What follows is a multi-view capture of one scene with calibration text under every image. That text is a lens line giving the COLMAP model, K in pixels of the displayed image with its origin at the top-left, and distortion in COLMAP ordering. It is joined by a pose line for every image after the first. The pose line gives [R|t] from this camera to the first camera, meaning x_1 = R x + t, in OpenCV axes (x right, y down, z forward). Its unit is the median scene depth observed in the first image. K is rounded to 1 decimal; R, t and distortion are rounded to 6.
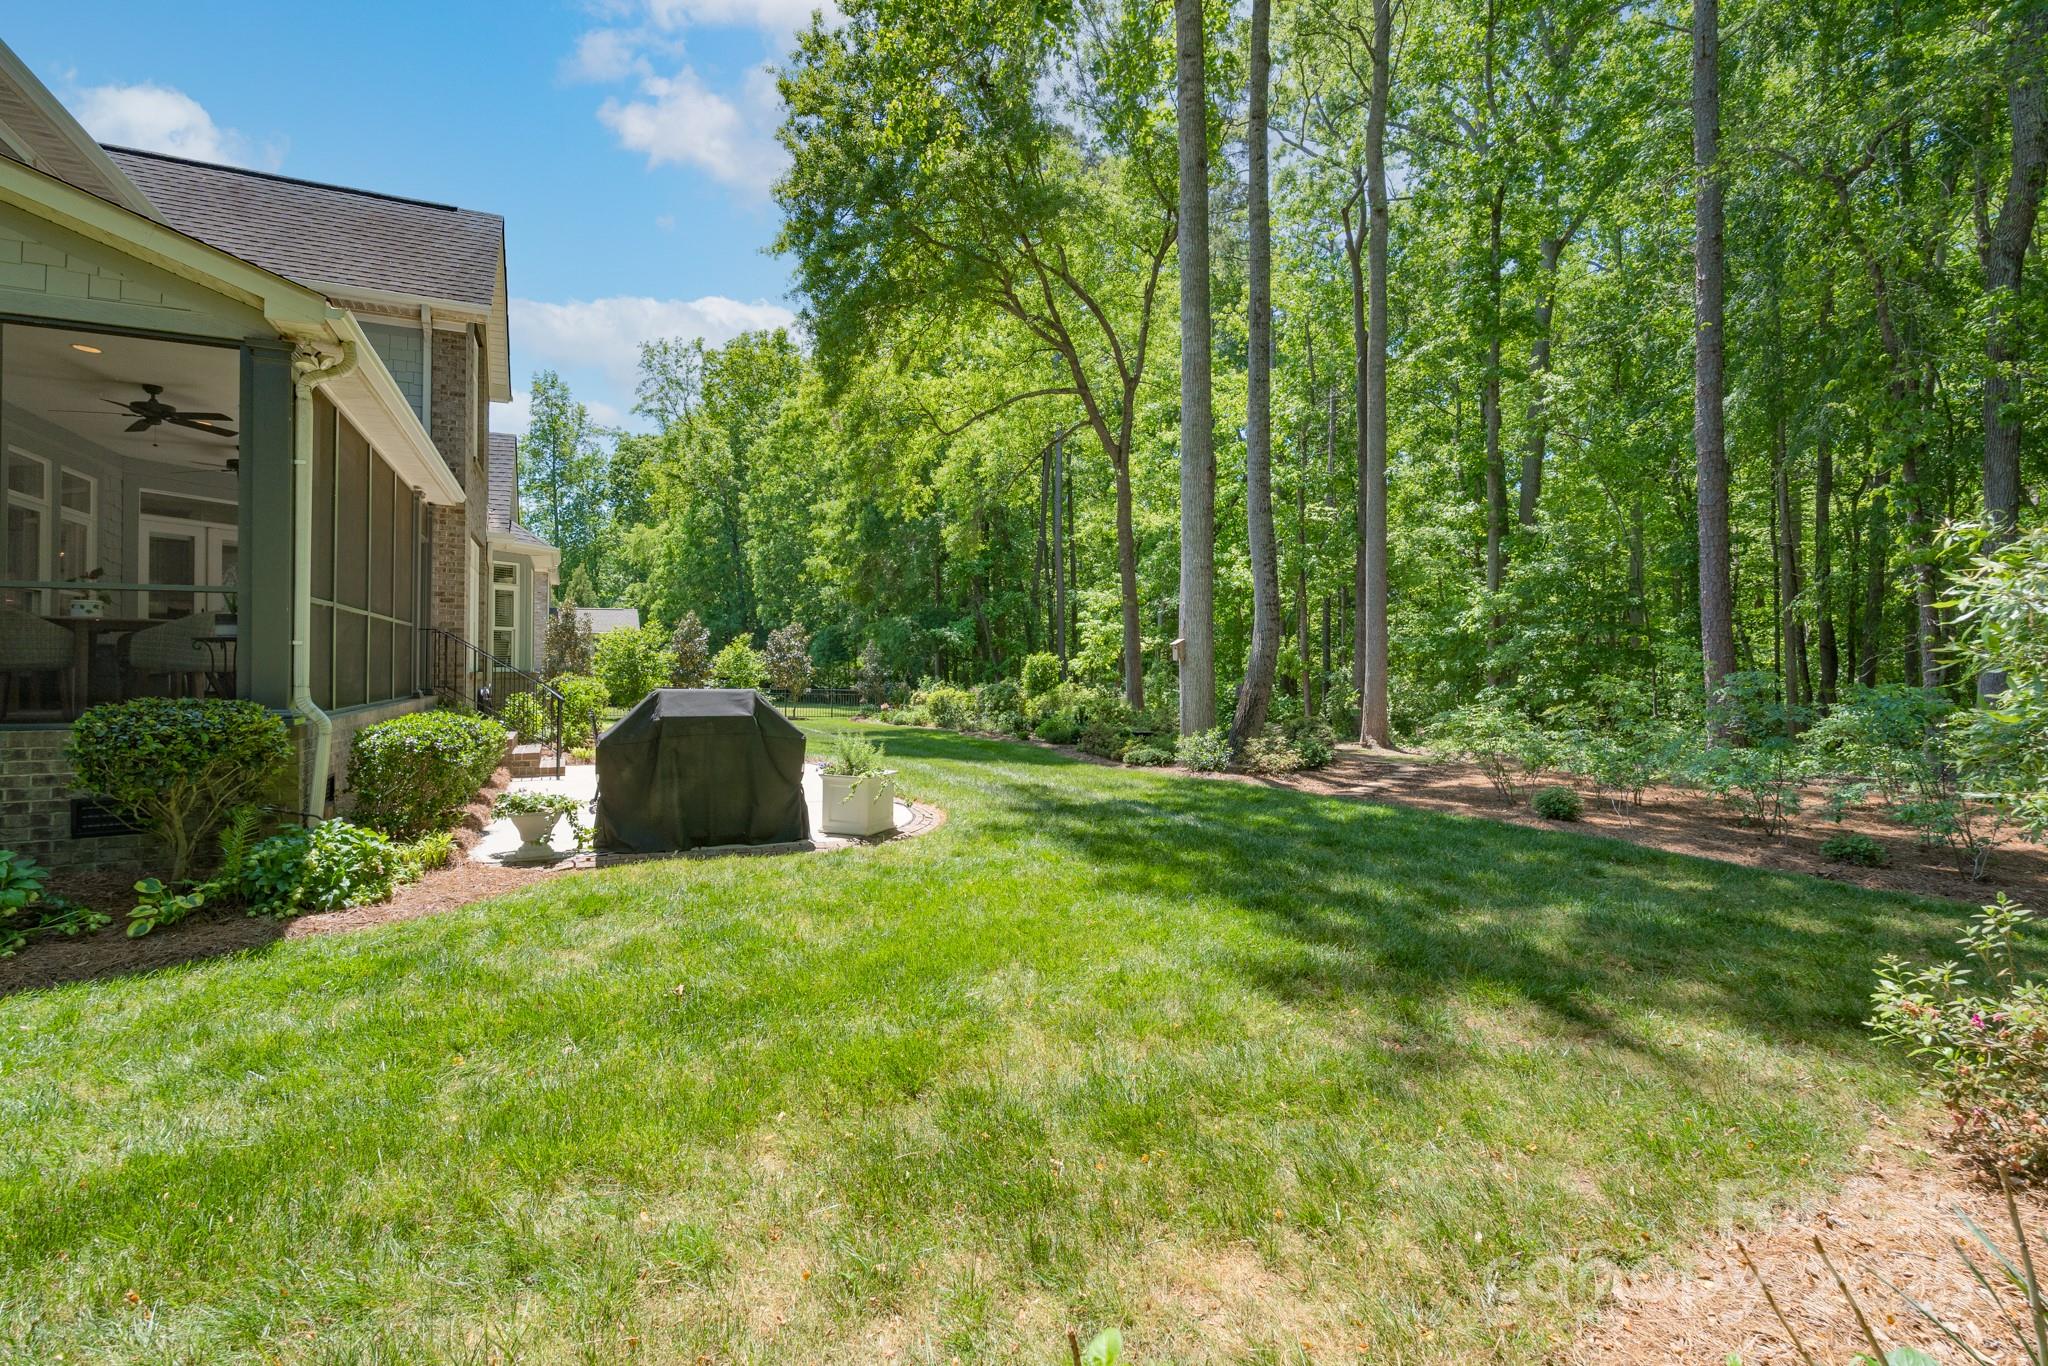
lens RADIAL K [[937.4, 0, 1018.3], [0, 937.4, 674.7], [0, 0, 1]] dist [0.010577, 0.000003]
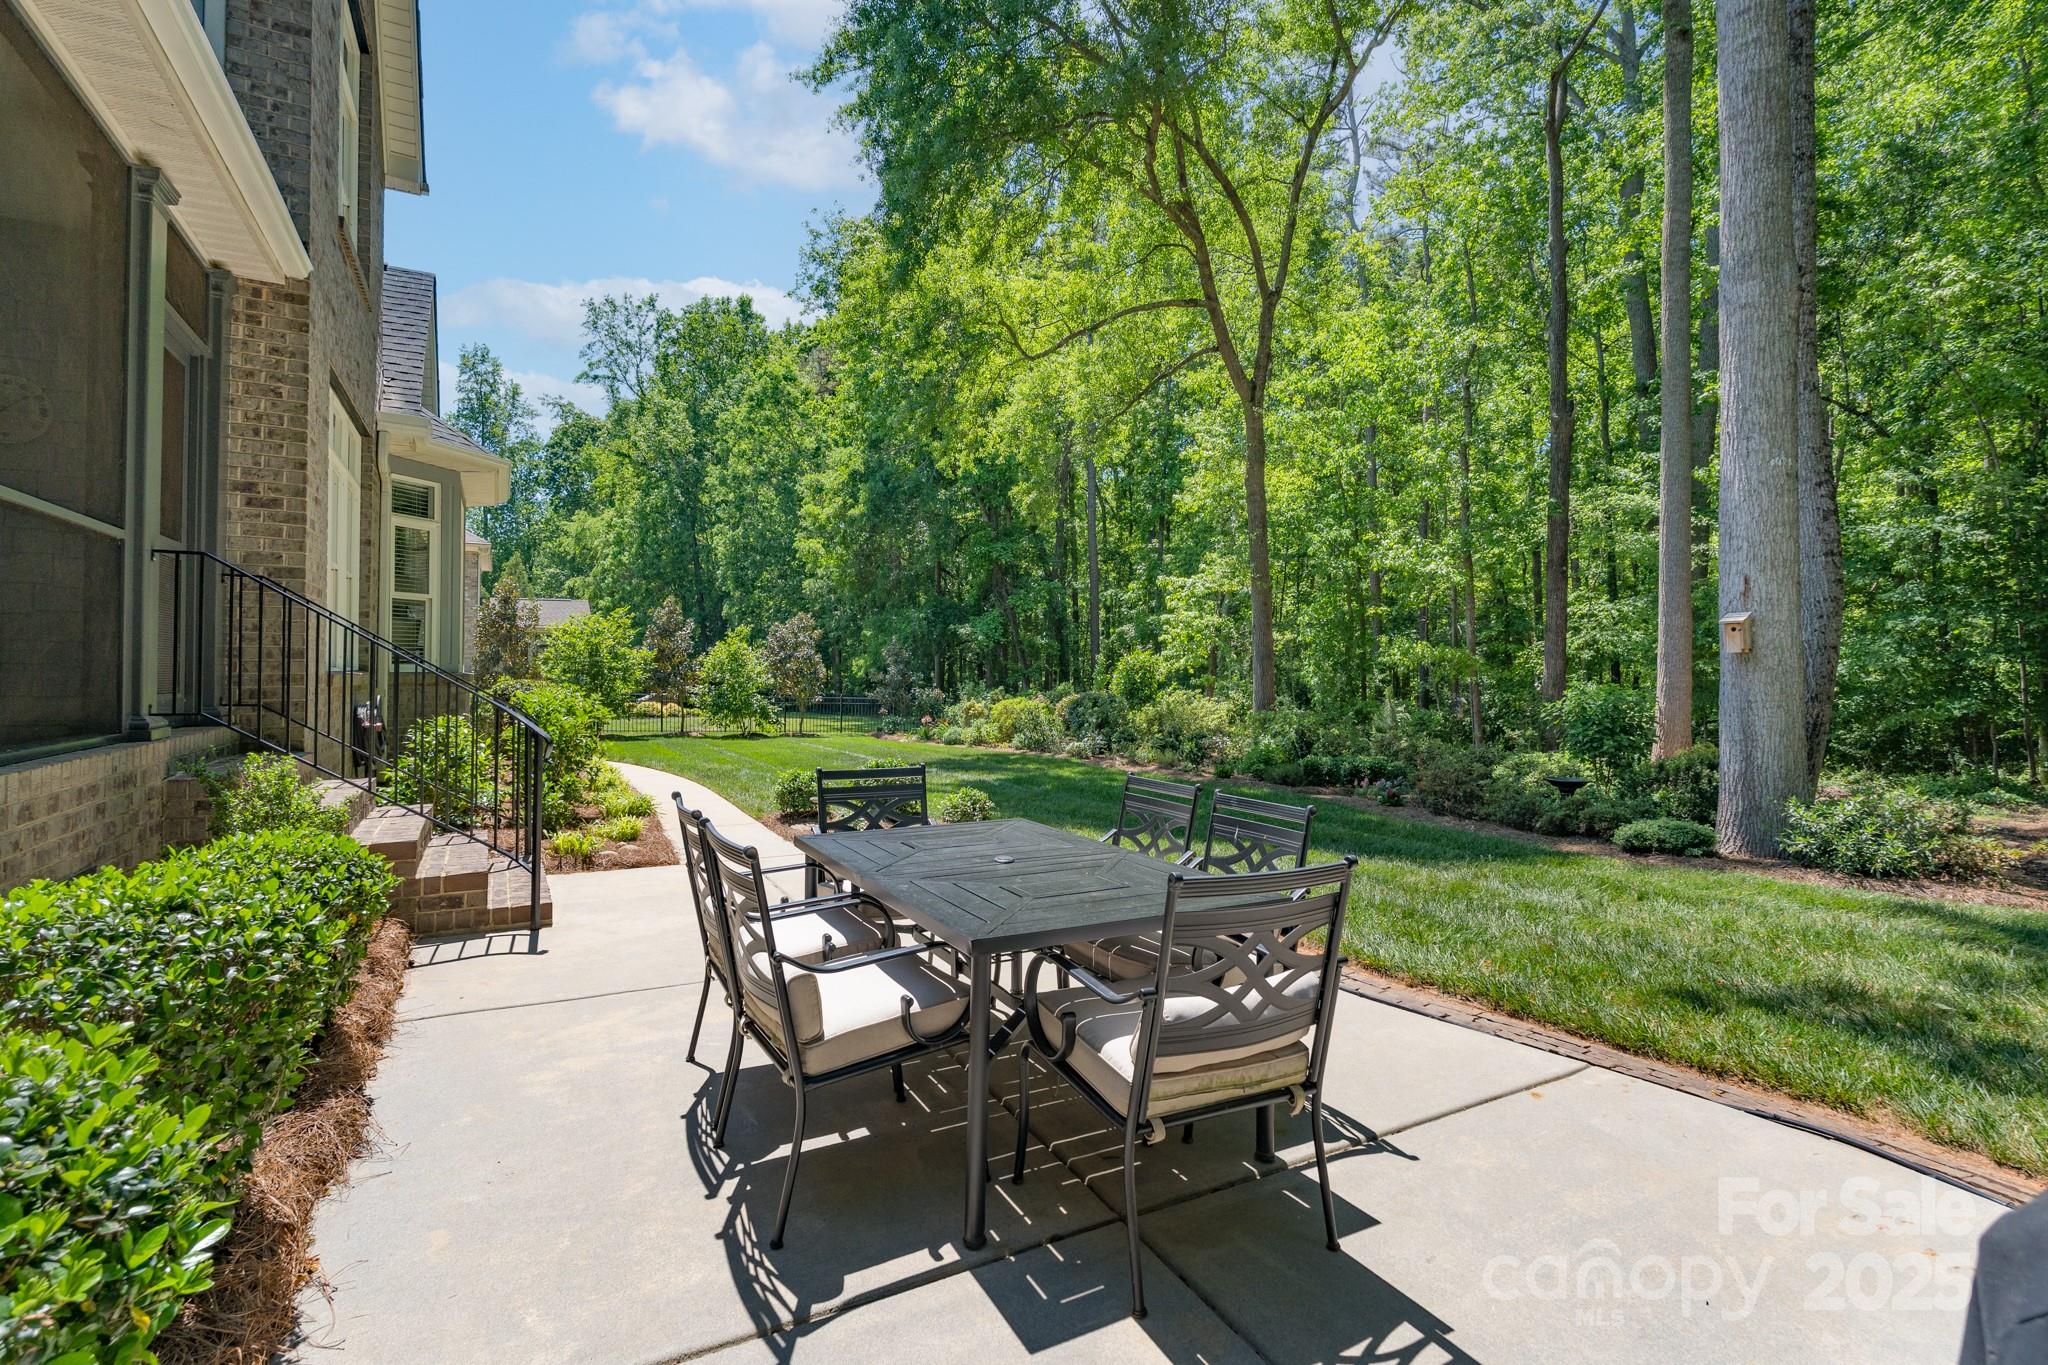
lens RADIAL K [[961.1, 0, 1024.0], [0, 961.1, 682.5], [0, 0, 1]] dist [-0.000010, -0.000040]
pose [[0.998486, 0.002842, 0.054925, -0.102990], [-0.003003, 0.999991, 0.002848, 0.000173], [-0.054917, -0.003008, 0.998486, 0.196583]]
